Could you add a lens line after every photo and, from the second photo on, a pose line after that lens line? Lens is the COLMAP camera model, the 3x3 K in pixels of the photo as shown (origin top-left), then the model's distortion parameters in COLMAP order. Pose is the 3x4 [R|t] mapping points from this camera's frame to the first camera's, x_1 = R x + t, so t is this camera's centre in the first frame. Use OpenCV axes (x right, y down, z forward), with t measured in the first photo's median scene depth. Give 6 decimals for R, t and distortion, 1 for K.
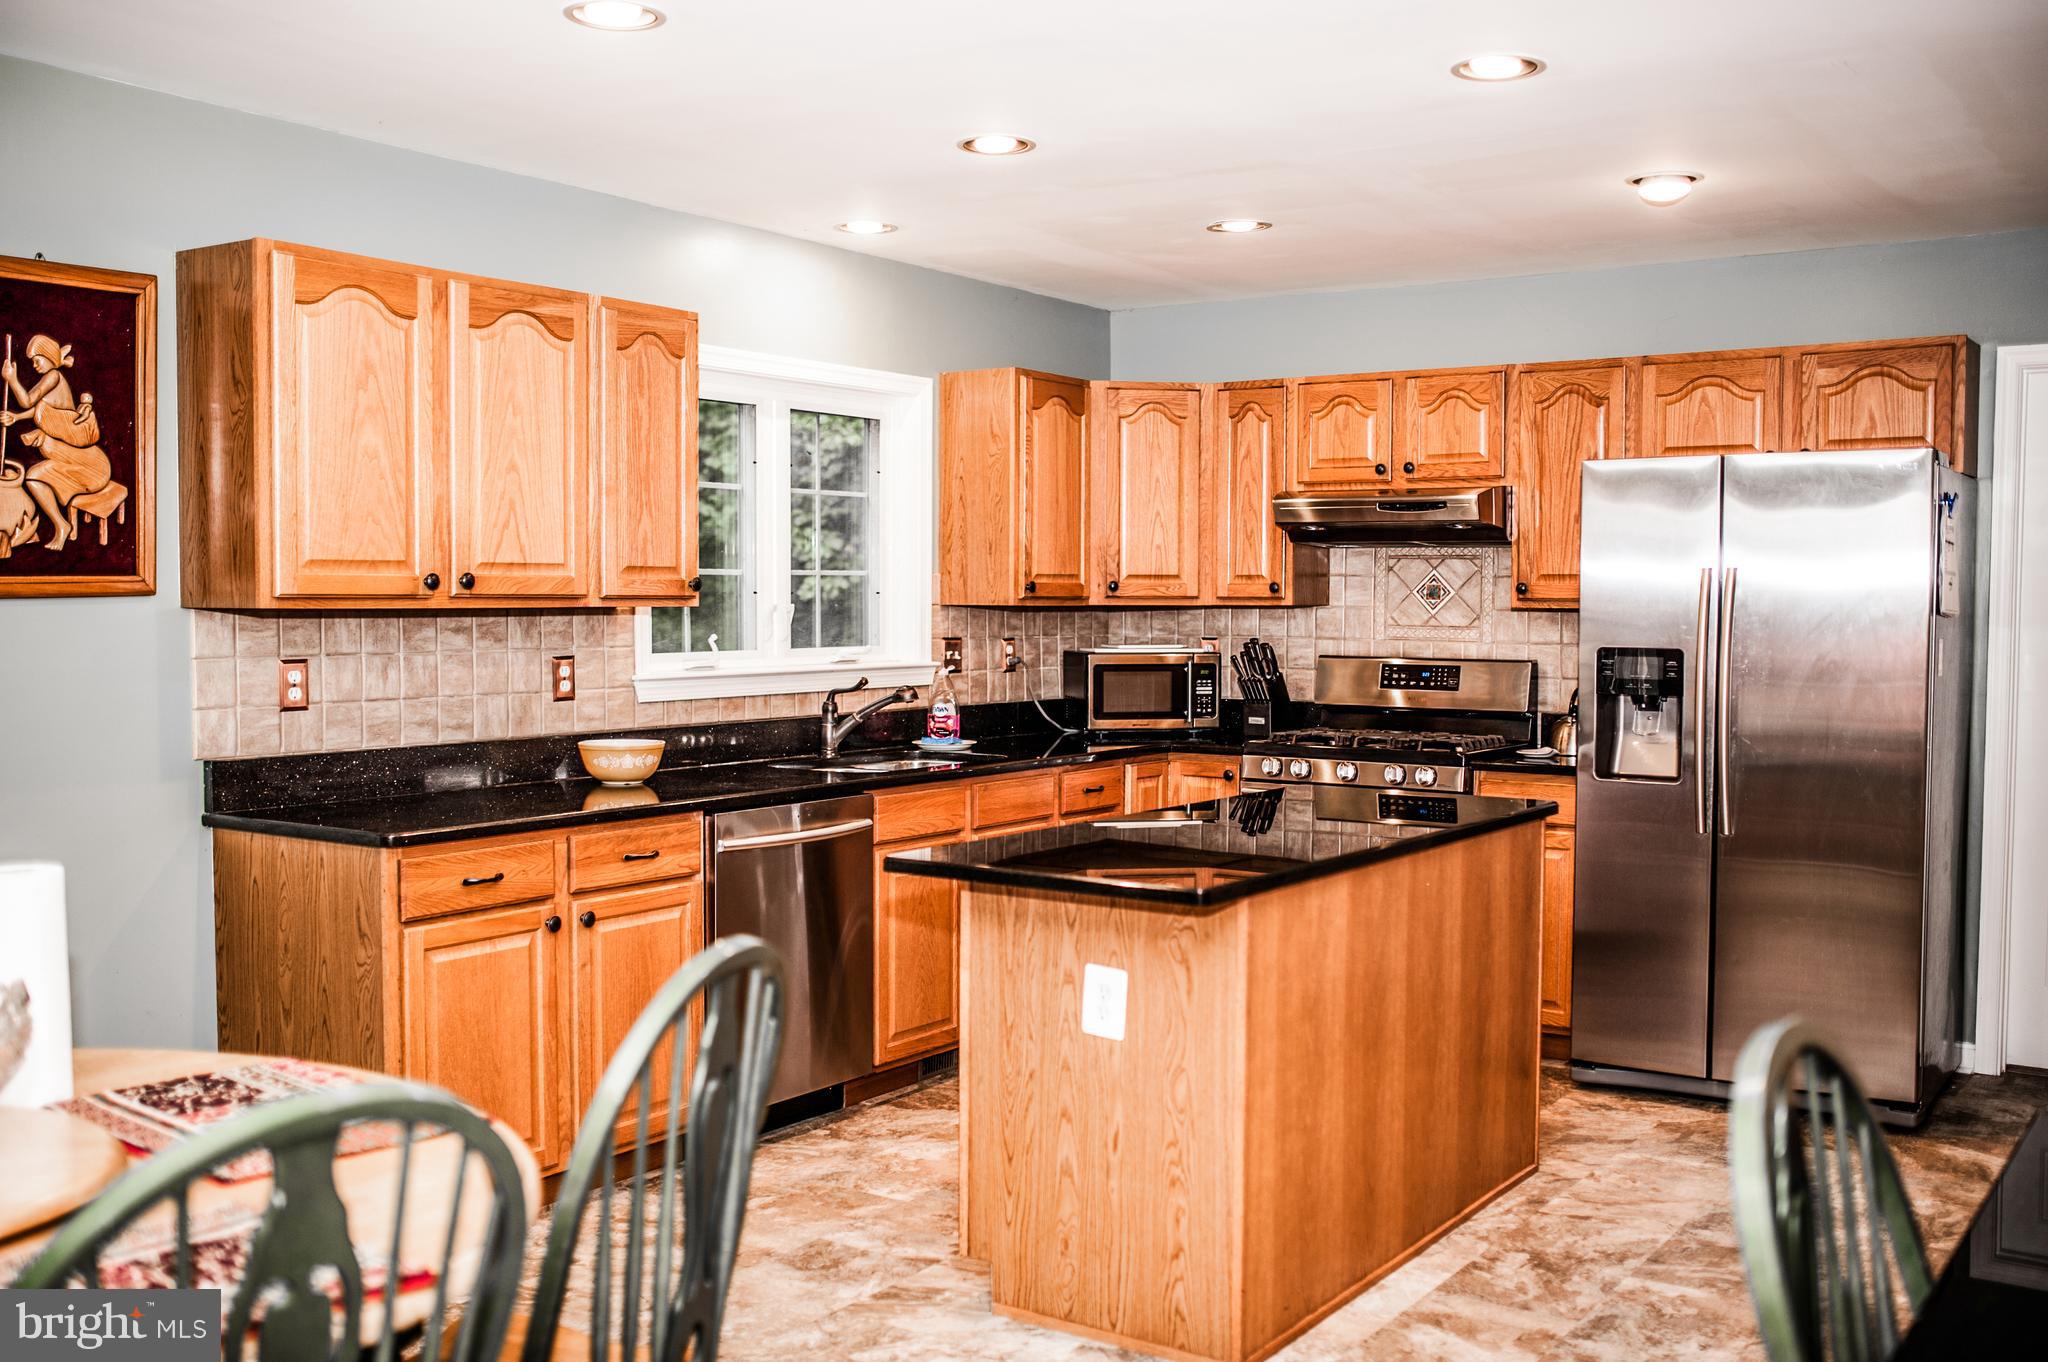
lens RADIAL K [[1928.5, 0, 1024.0], [0, 1928.5, 681.0], [0, 0, 1]] dist [-0.060344, 0.089219]
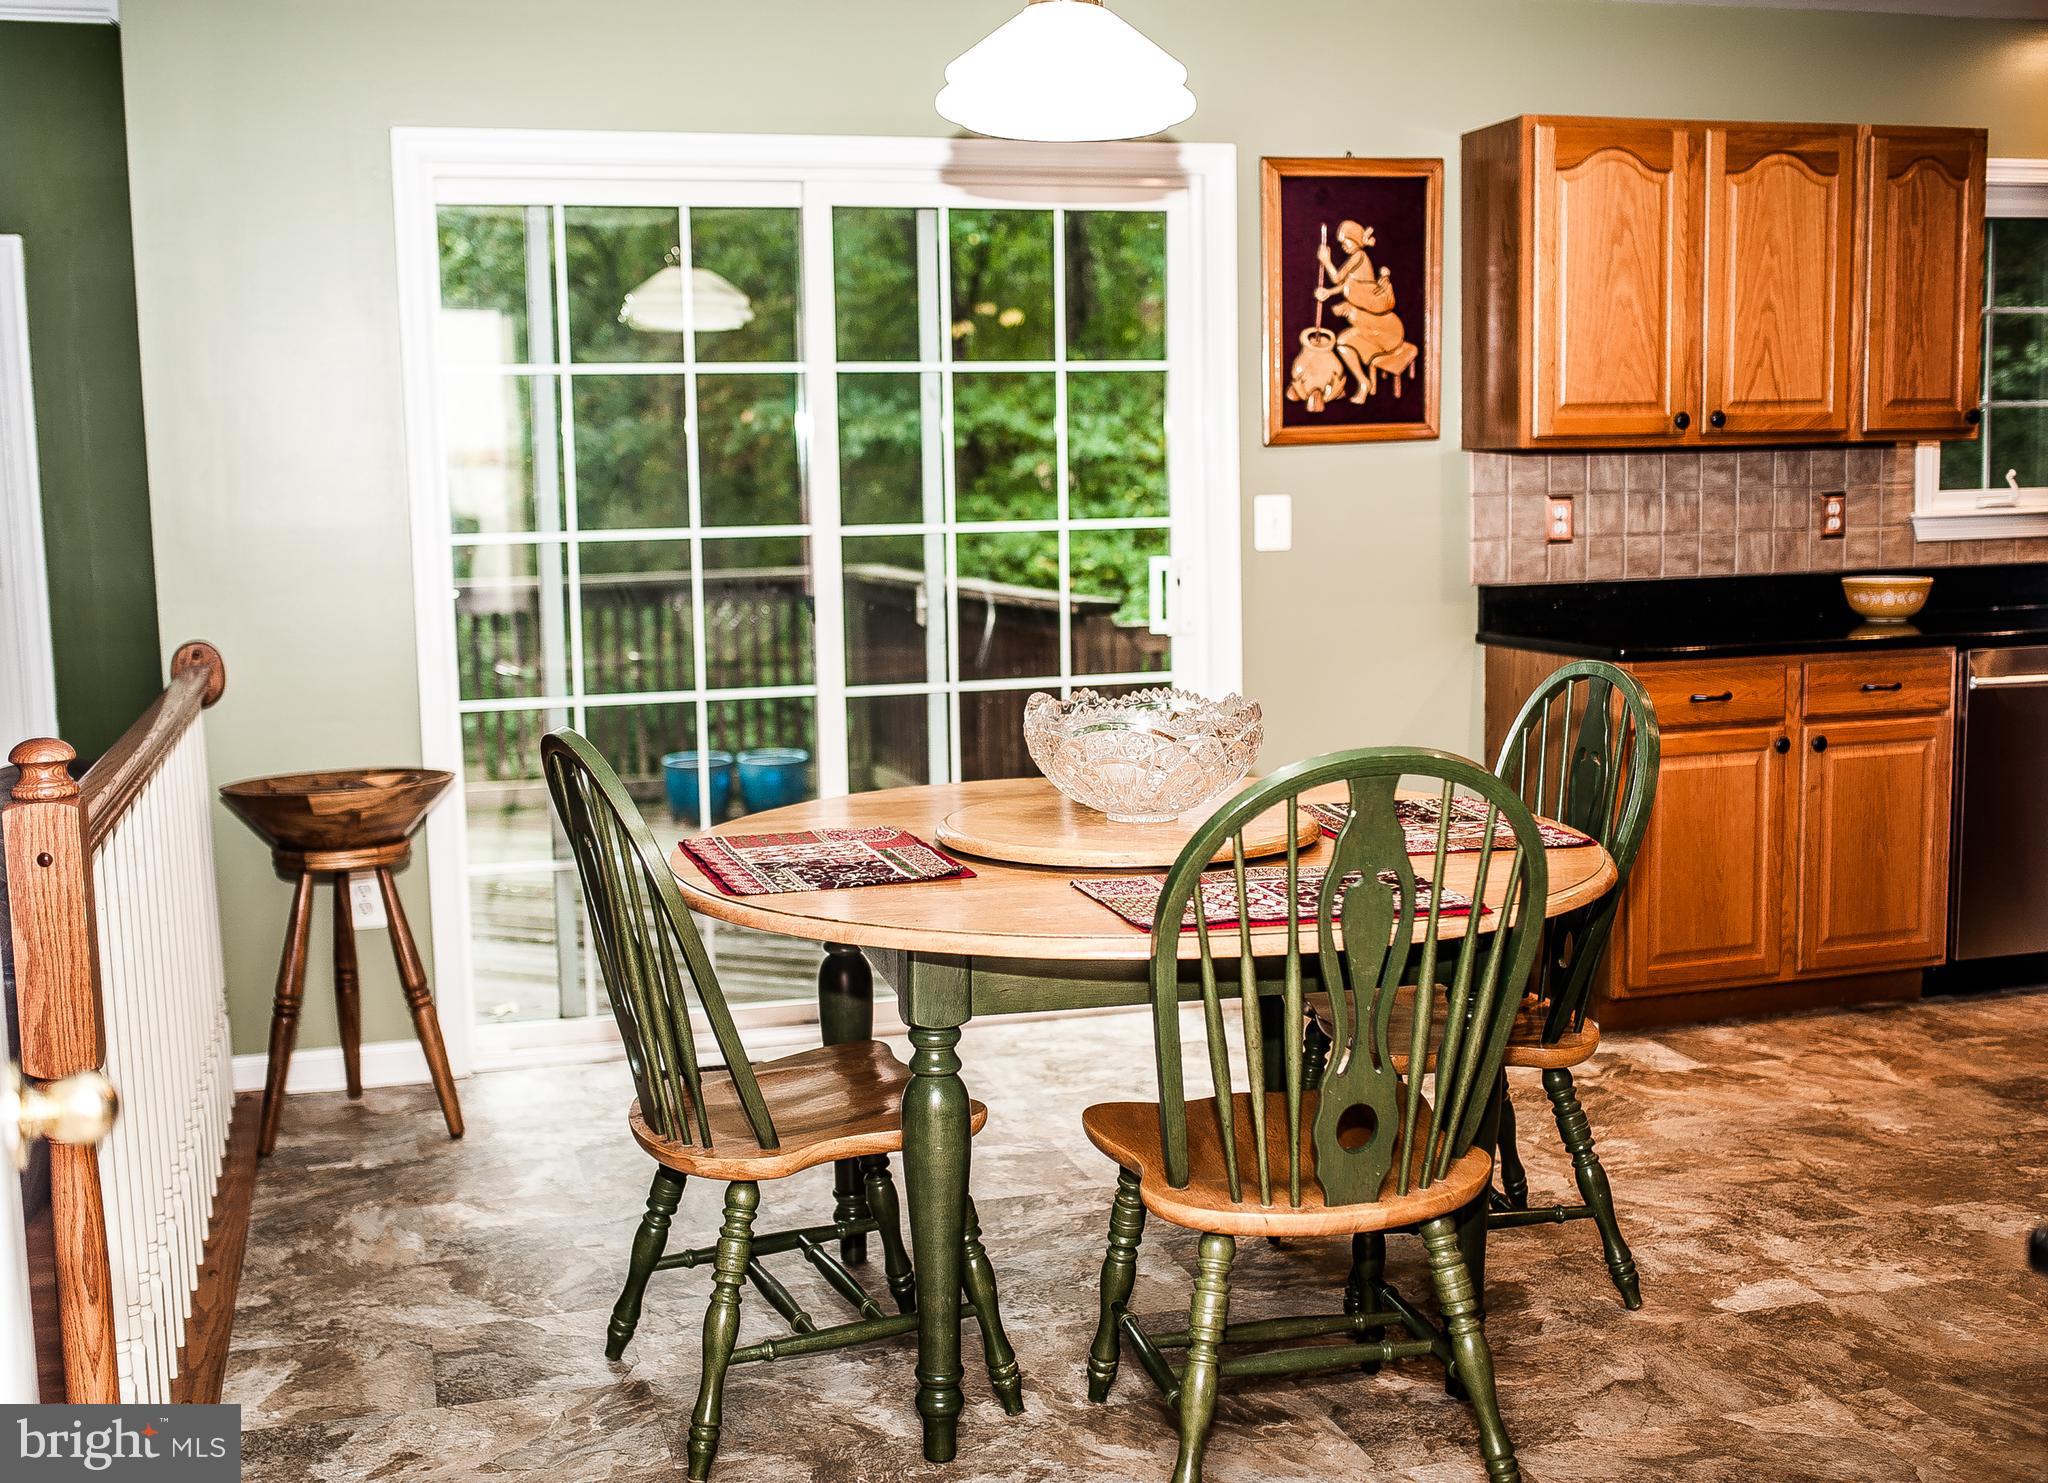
lens RADIAL K [[2252.6, 0, 1024.0], [0, 2252.6, 741.5], [0, 0, 1]] dist [-0.003198, -0.006033]
pose [[0.777796, 0.053273, -0.626255, 0.200811], [-0.003734, 0.996776, 0.080154, 0.027144], [0.628506, -0.060005, 0.775487, -0.211411]]
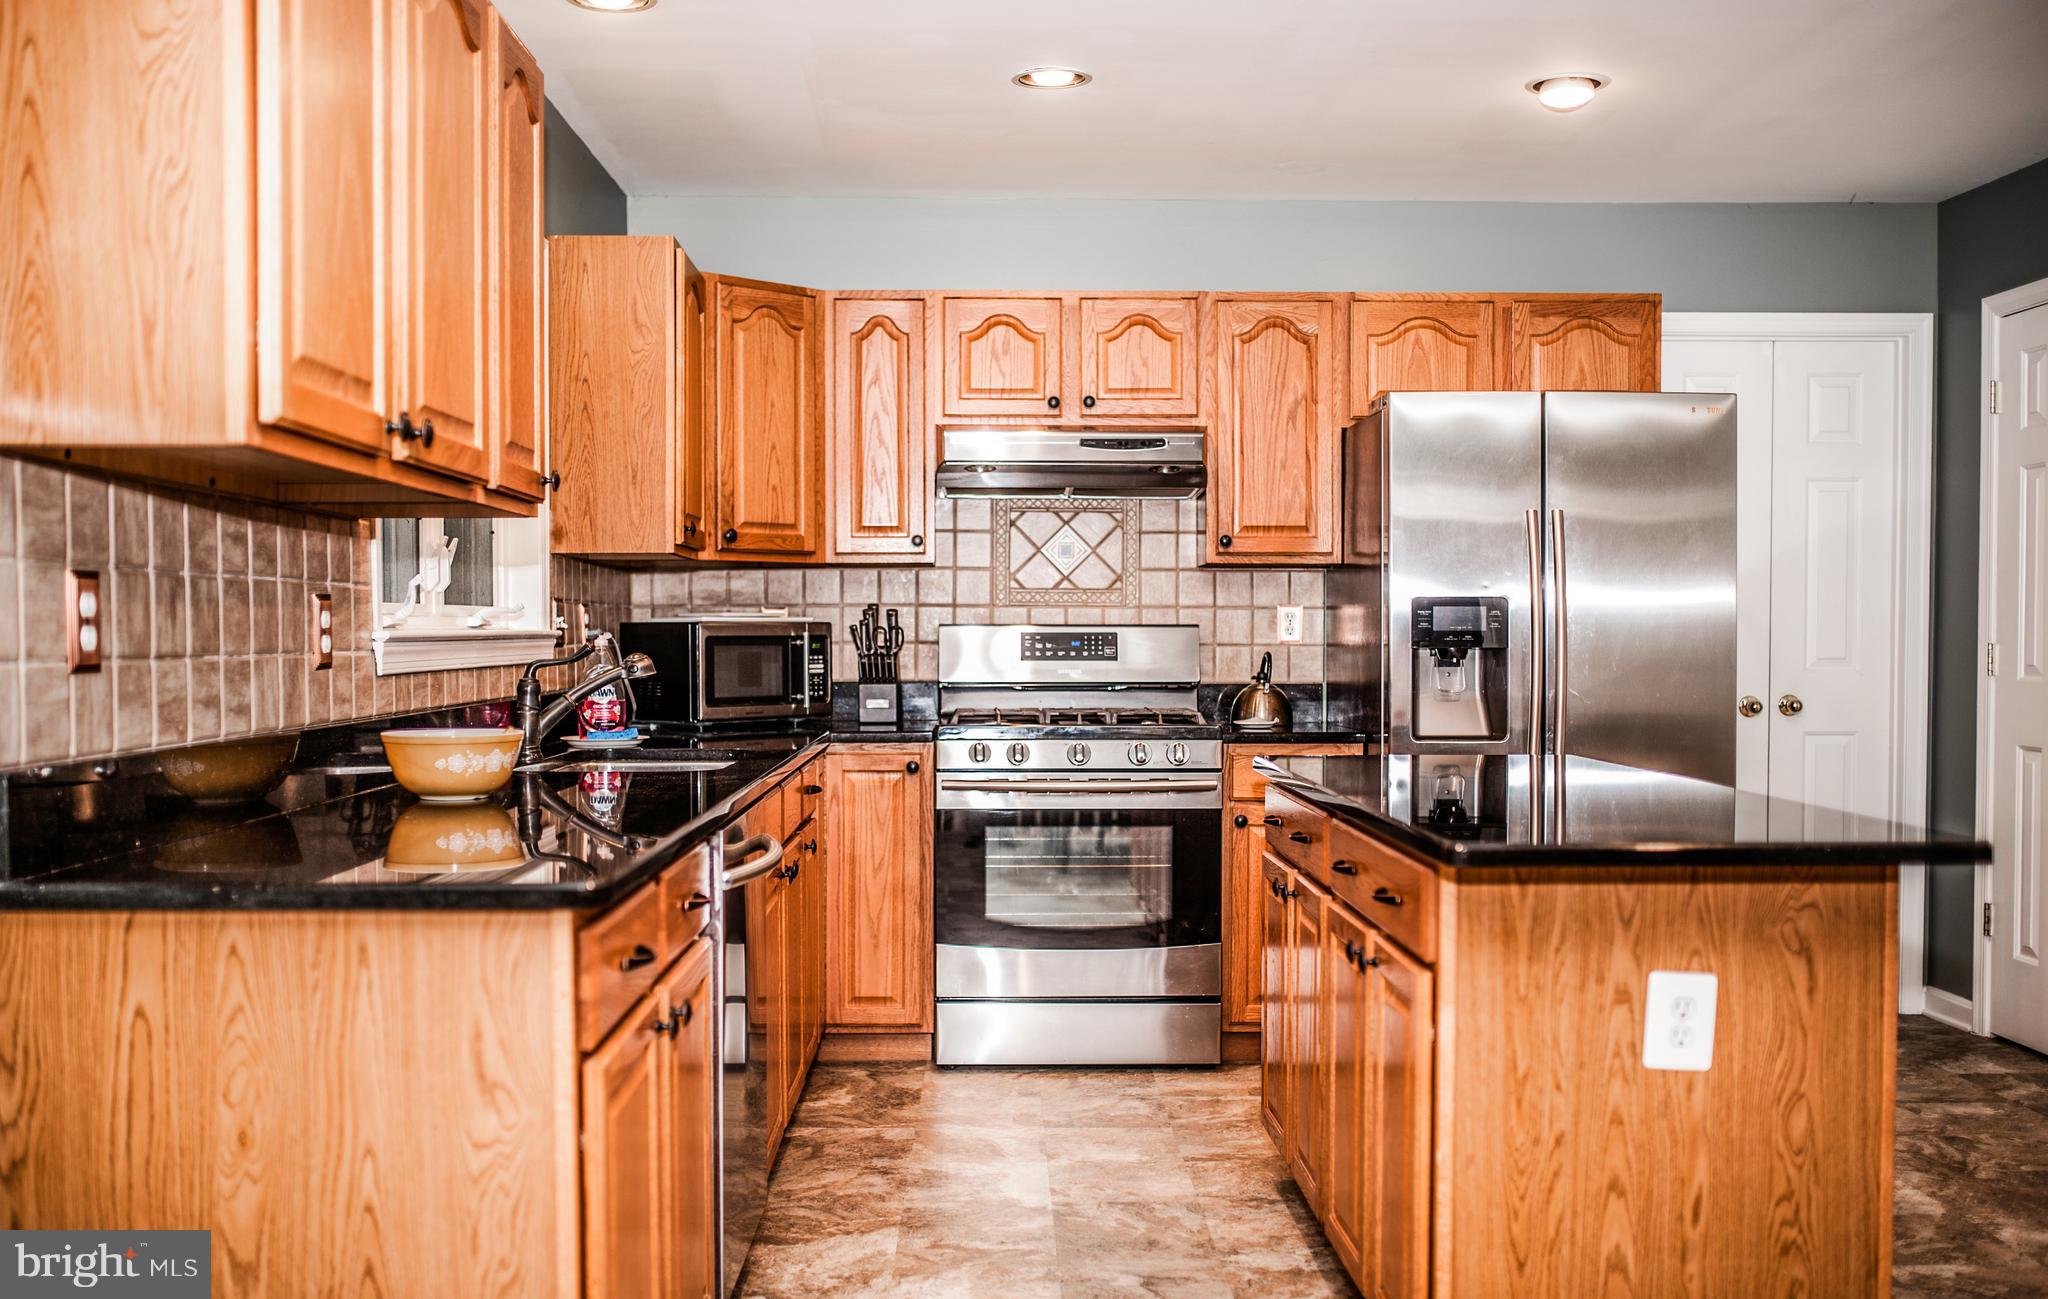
lens RADIAL K [[1934.6, 0, 1020.8], [0, 1934.6, 679.1], [0, 0, 1]] dist [-0.085099, 0.140969]
pose [[0.815151, -0.019487, 0.578920, -0.475205], [0.030016, 0.999512, -0.008619, 0.029286], [-0.578470, 0.024403, 0.815339, 0.449698]]
